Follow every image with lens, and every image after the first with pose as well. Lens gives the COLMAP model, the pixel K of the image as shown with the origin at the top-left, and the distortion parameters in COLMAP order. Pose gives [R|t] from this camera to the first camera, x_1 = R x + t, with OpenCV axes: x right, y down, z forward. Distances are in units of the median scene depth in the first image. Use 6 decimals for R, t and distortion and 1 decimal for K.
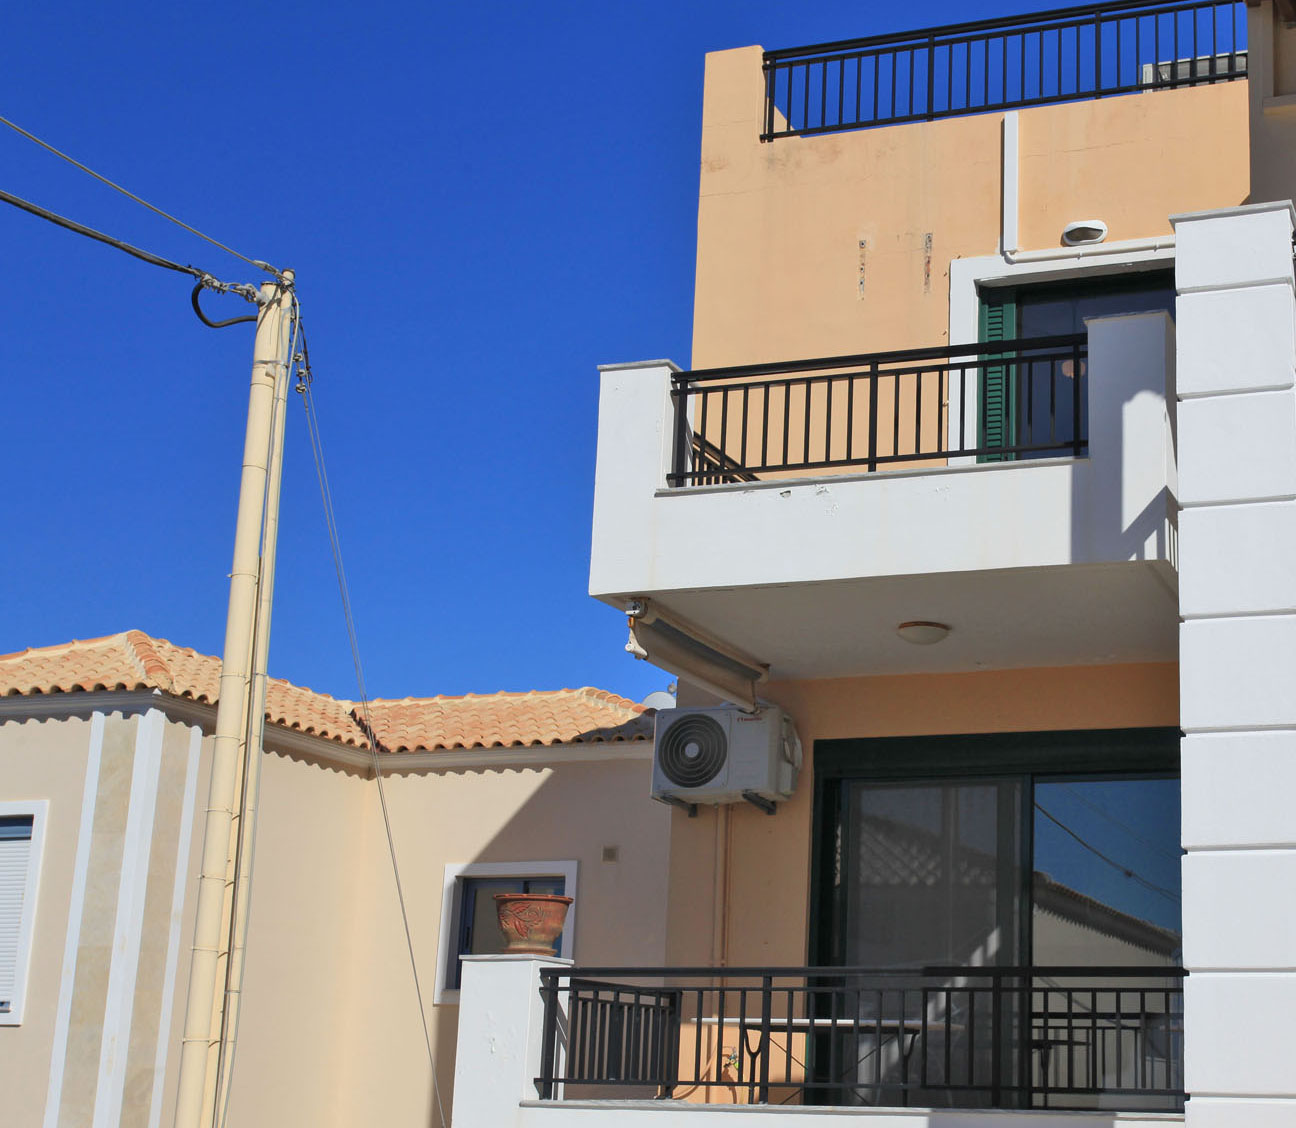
lens RADIAL K [[1938.8, 0, 734.3], [0, 1938.8, 635.8], [0, 0, 1]] dist [0.034036, 0.078143]
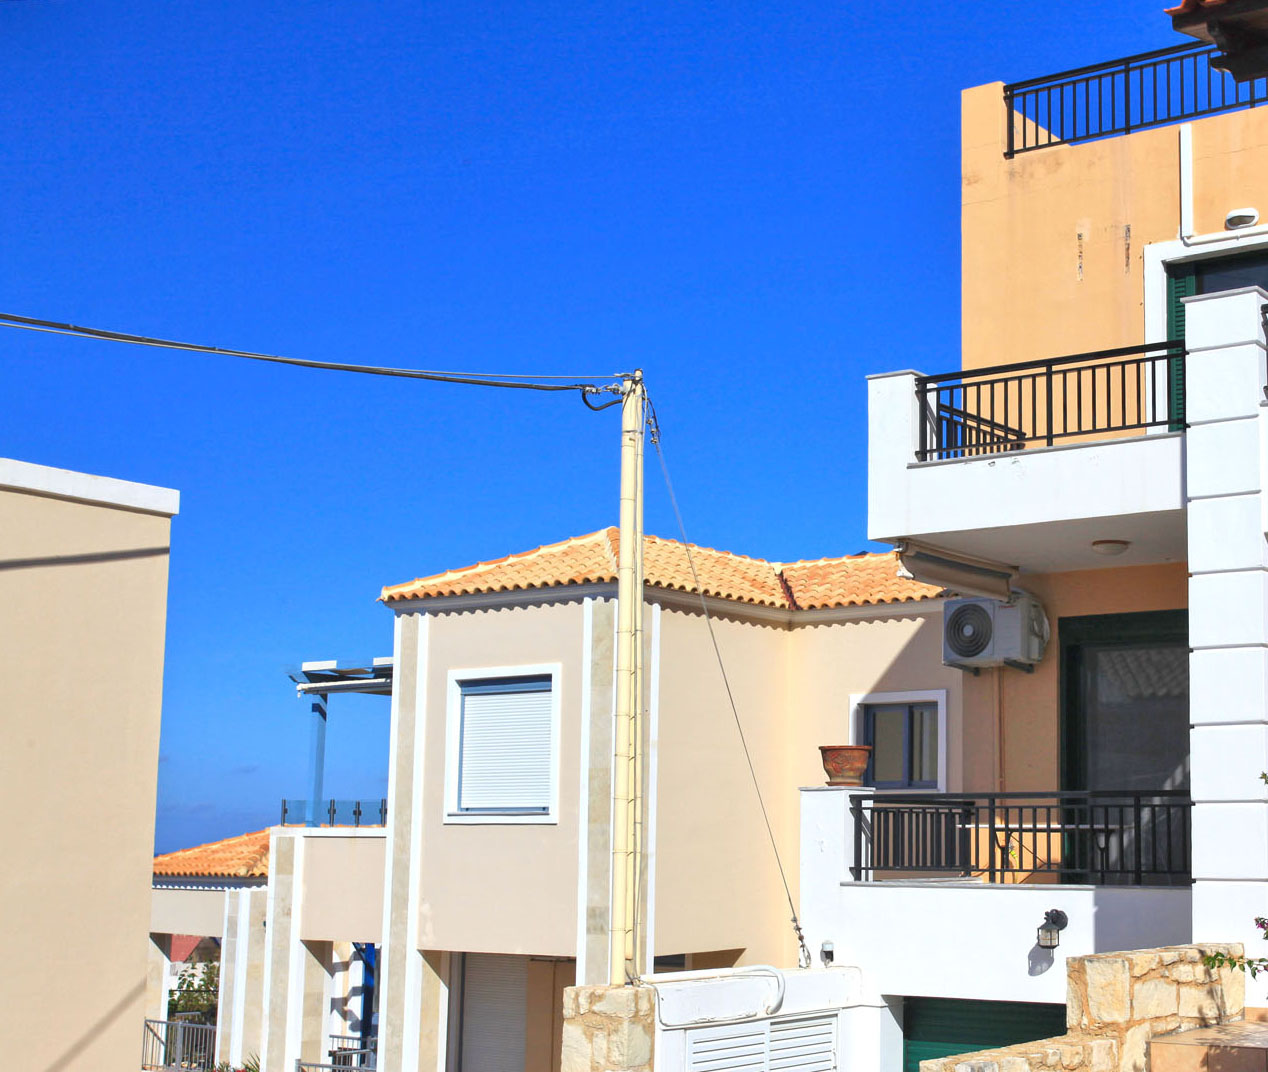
lens RADIAL K [[2034.1, 0, 634.0], [0, 2034.1, 536.0], [0, 0, 1]] dist [0.024949, -0.027645]
pose [[0.942962, -0.067469, -0.325991, 0.216615], [0.093610, 0.993474, 0.065162, -0.117370], [0.319467, -0.091961, 0.943125, -0.418094]]
